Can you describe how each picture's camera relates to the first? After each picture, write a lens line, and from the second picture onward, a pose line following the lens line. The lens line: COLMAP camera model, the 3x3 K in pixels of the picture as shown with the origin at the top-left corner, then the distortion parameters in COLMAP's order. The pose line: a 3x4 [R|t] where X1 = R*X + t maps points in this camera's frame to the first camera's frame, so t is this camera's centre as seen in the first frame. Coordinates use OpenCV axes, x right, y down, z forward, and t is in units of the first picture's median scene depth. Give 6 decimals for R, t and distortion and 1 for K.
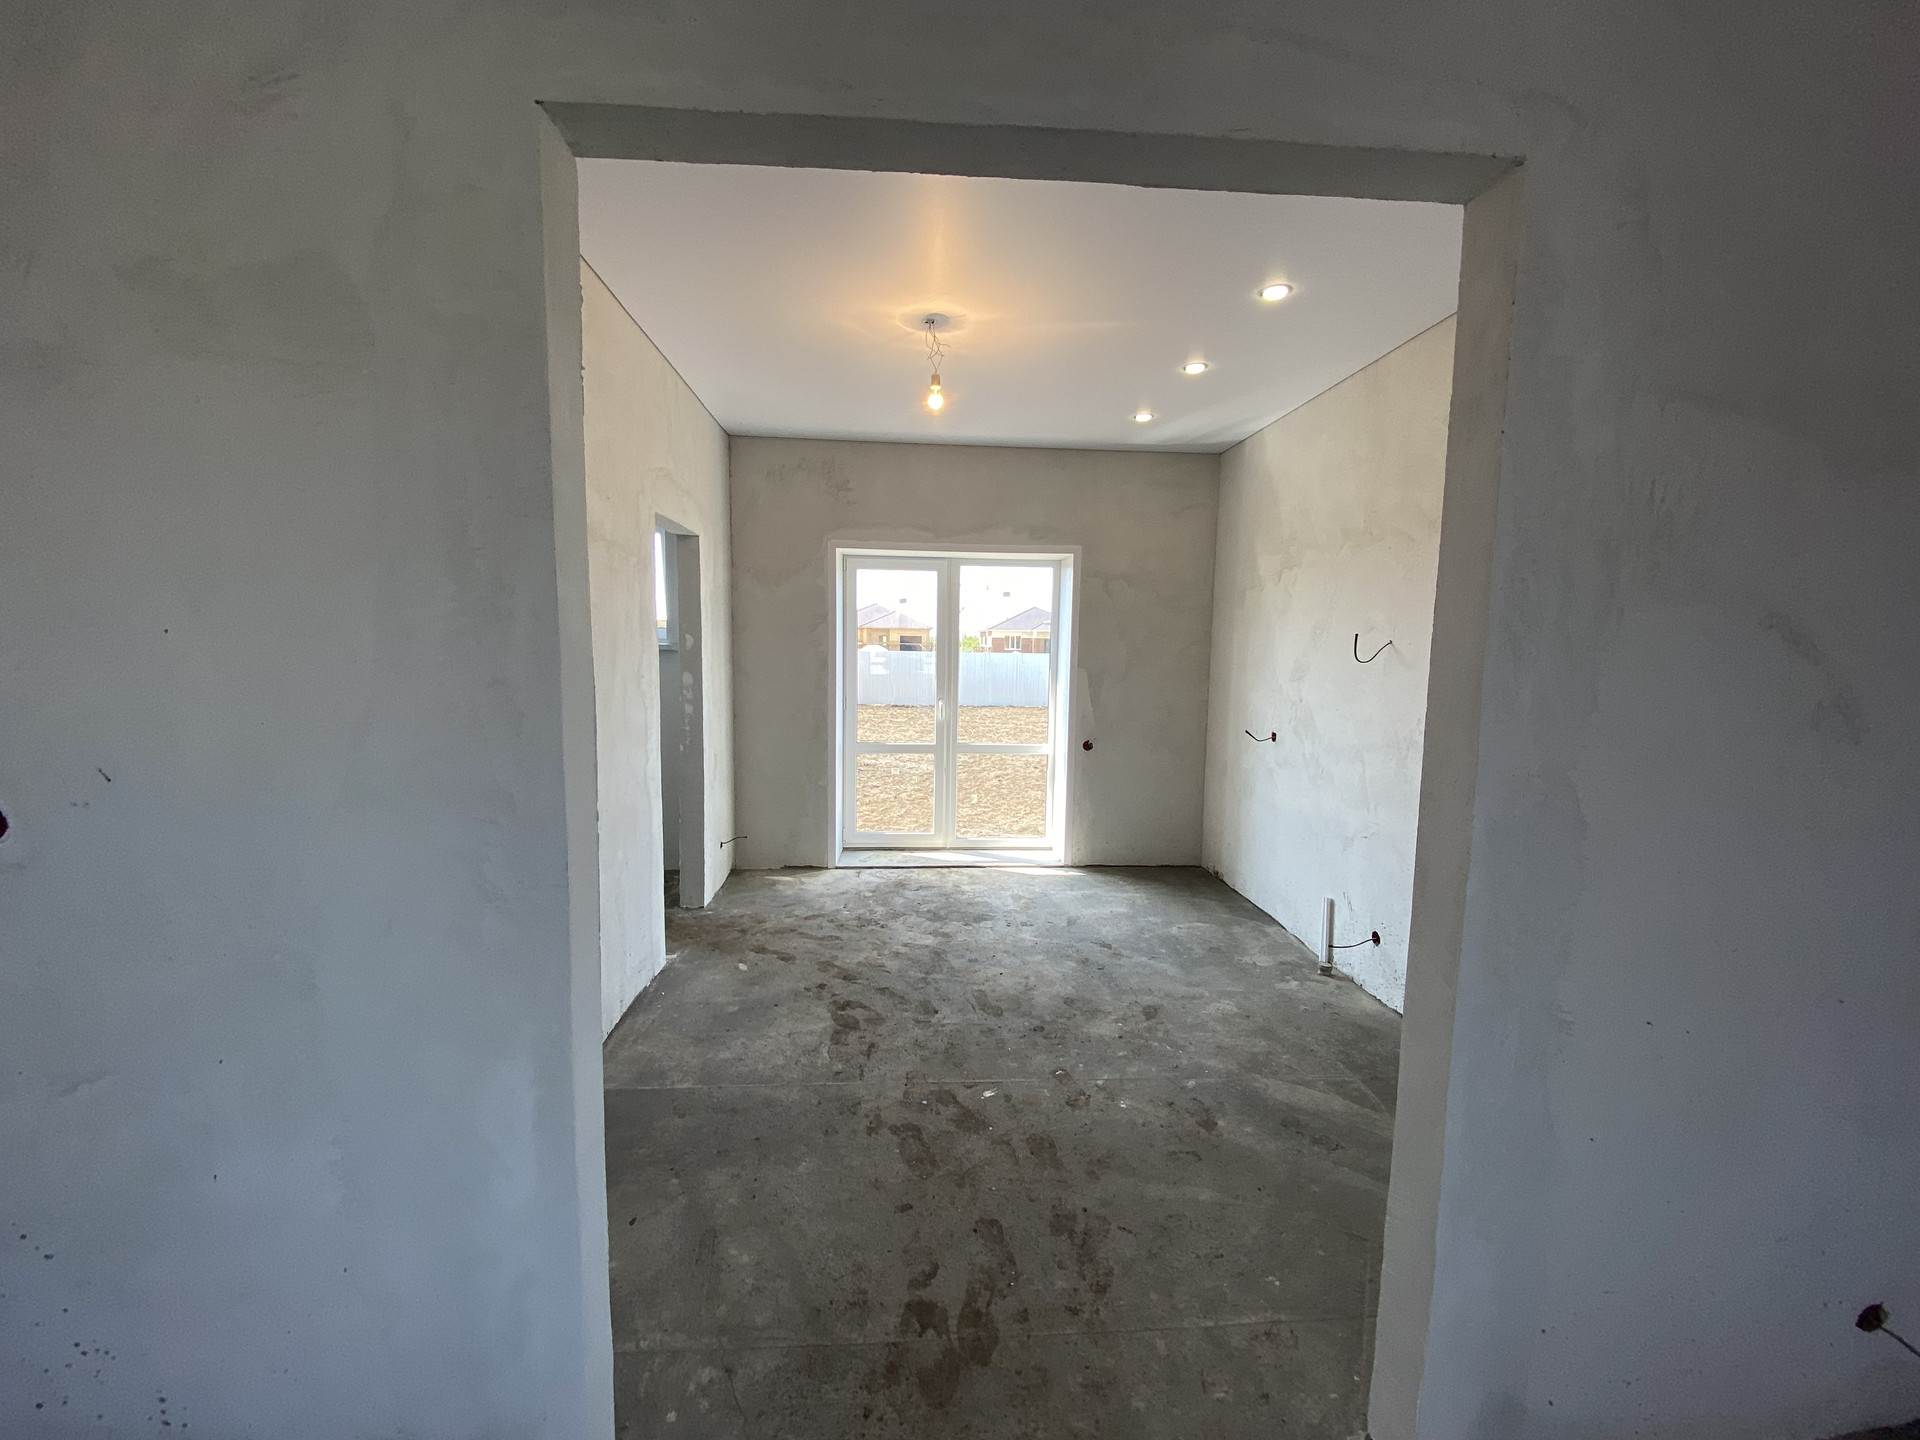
lens RADIAL K [[769.5, 0, 956.9], [0, 769.5, 718.0], [0, 0, 1]] dist [0.025249, -0.021295]
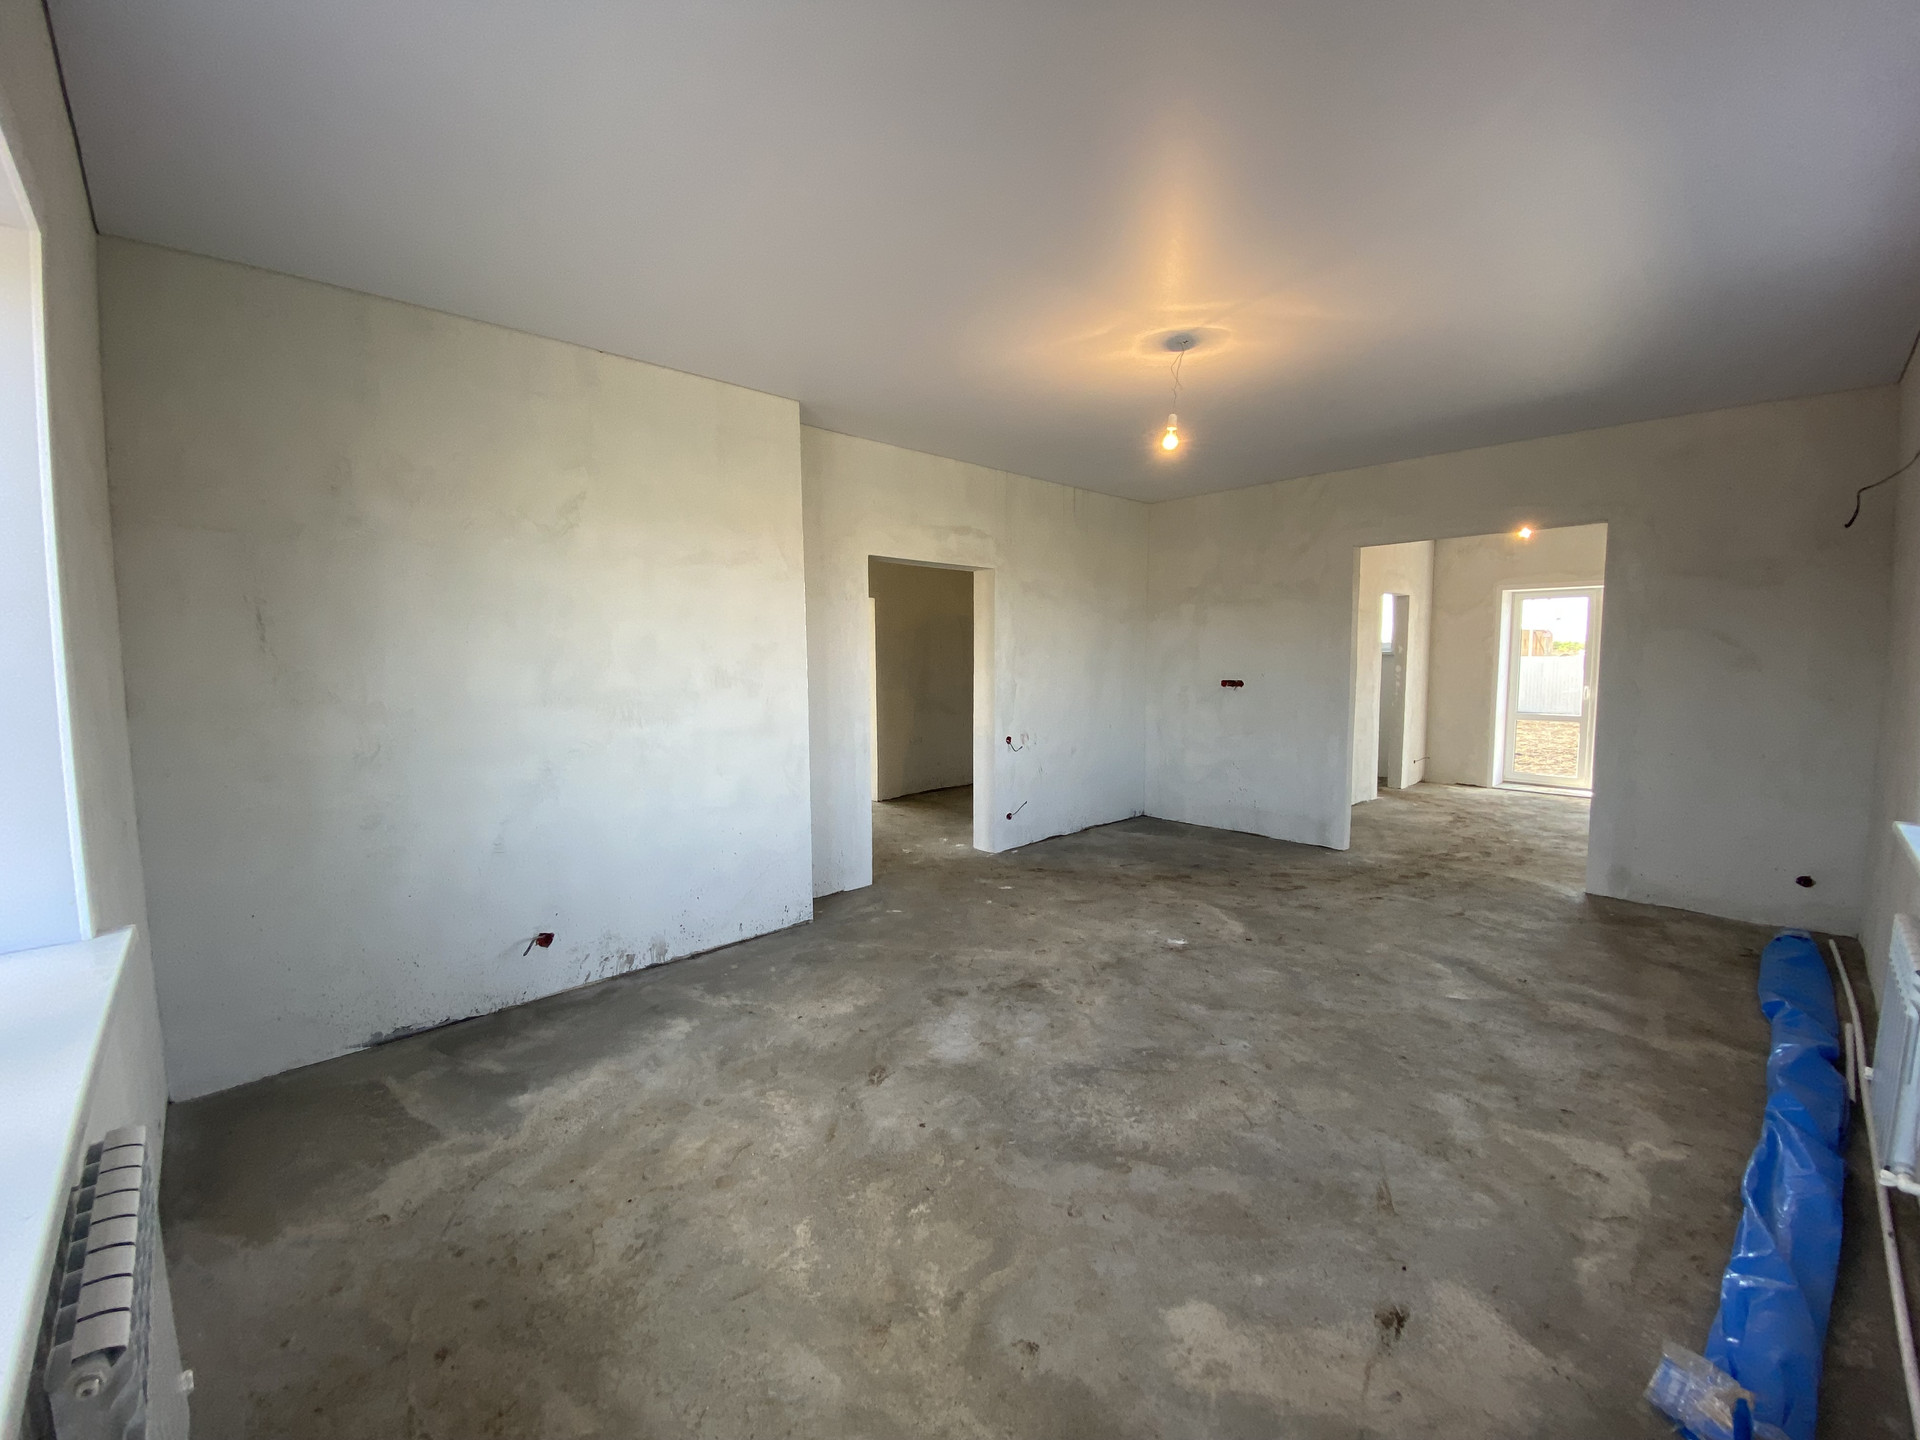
lens RADIAL K [[773.4, 0, 963.1], [0, 773.4, 719.6], [0, 0, 1]] dist [0.020569, -0.019720]
pose [[0.633635, 0.041211, -0.772534, 0.674805], [-0.054785, 0.998463, 0.008328, 0.167592], [0.771690, 0.037046, 0.634919, -1.536972]]
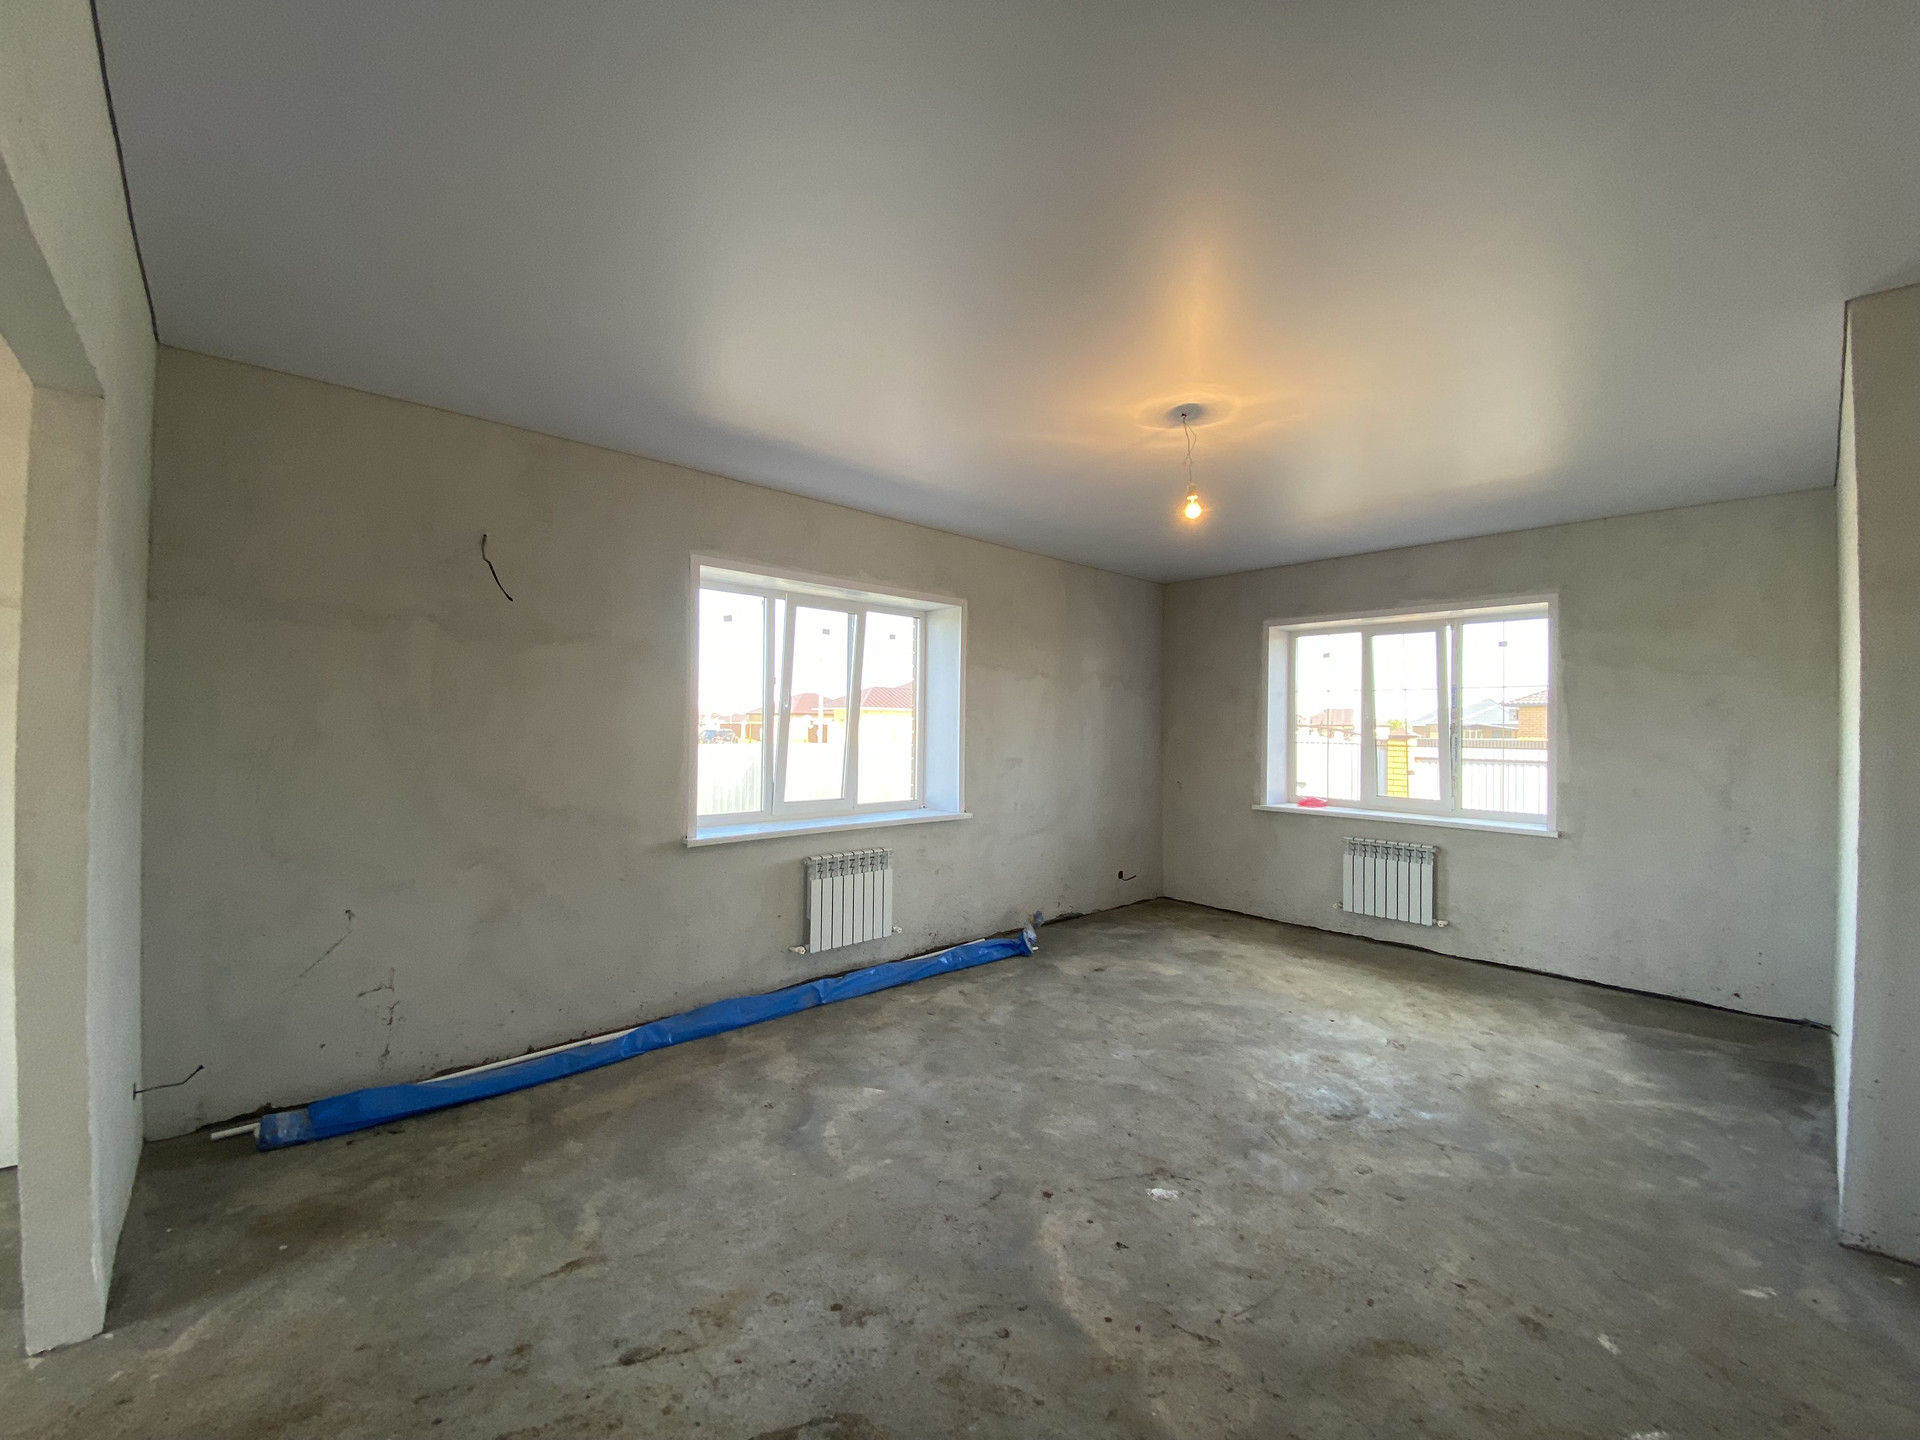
lens RADIAL K [[769.5, 0, 956.9], [0, 769.5, 718.0], [0, 0, 1]] dist [0.025249, -0.021295]
pose [[-0.609787, -0.023682, 0.792212, -0.616001], [0.046769, 0.996736, 0.065796, -0.036924], [-0.791184, 0.077173, -0.606689, 0.245791]]
